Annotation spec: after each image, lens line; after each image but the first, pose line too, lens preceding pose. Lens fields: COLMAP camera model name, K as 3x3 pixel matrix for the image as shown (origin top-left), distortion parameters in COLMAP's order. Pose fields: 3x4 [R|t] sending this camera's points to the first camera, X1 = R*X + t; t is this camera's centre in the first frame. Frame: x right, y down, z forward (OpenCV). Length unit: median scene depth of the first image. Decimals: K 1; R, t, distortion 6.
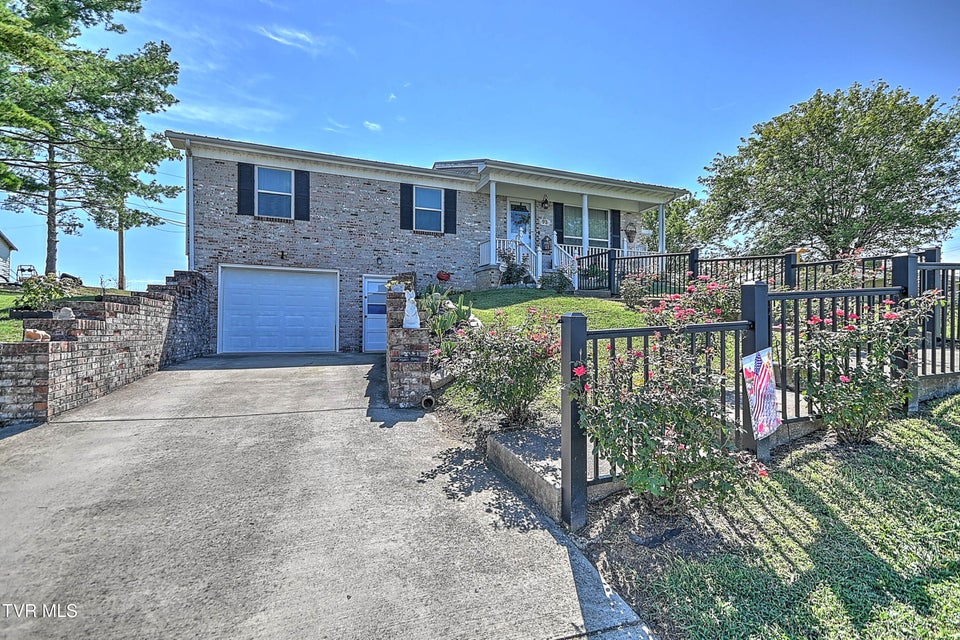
lens RADIAL K [[456.0, 0, 475.7], [0, 456.0, 324.9], [0, 0, 1]] dist [0.038448, -0.014566]
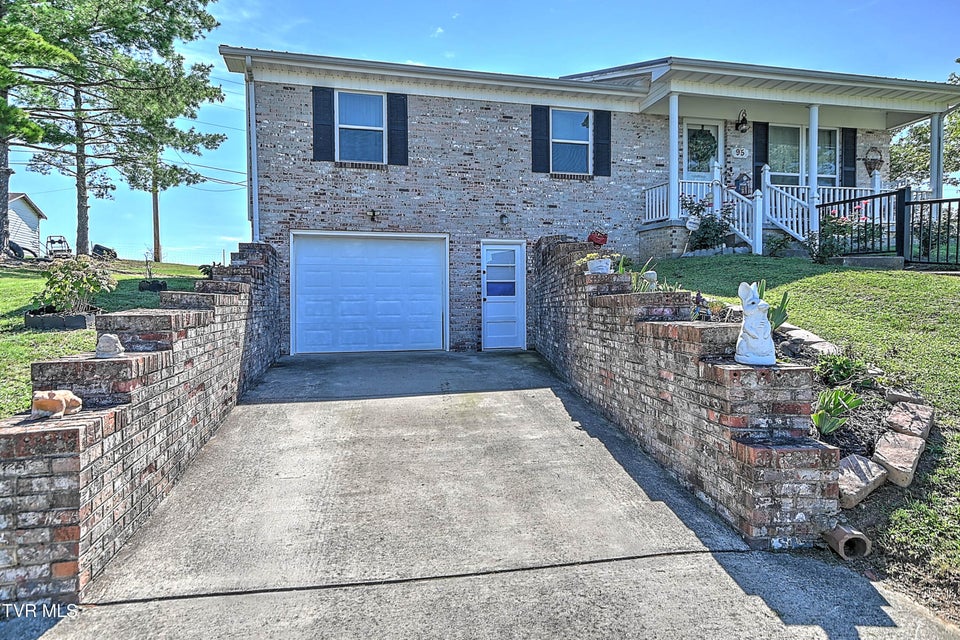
lens RADIAL K [[586.6, 0, 502.3], [0, 586.6, 315.1], [0, 0, 1]] dist [0.032381, -0.001387]
pose [[0.991700, -0.009694, -0.128204, -0.093041], [0.013341, 0.999529, 0.027622, -0.018104], [0.127876, -0.029104, 0.991363, 0.103642]]
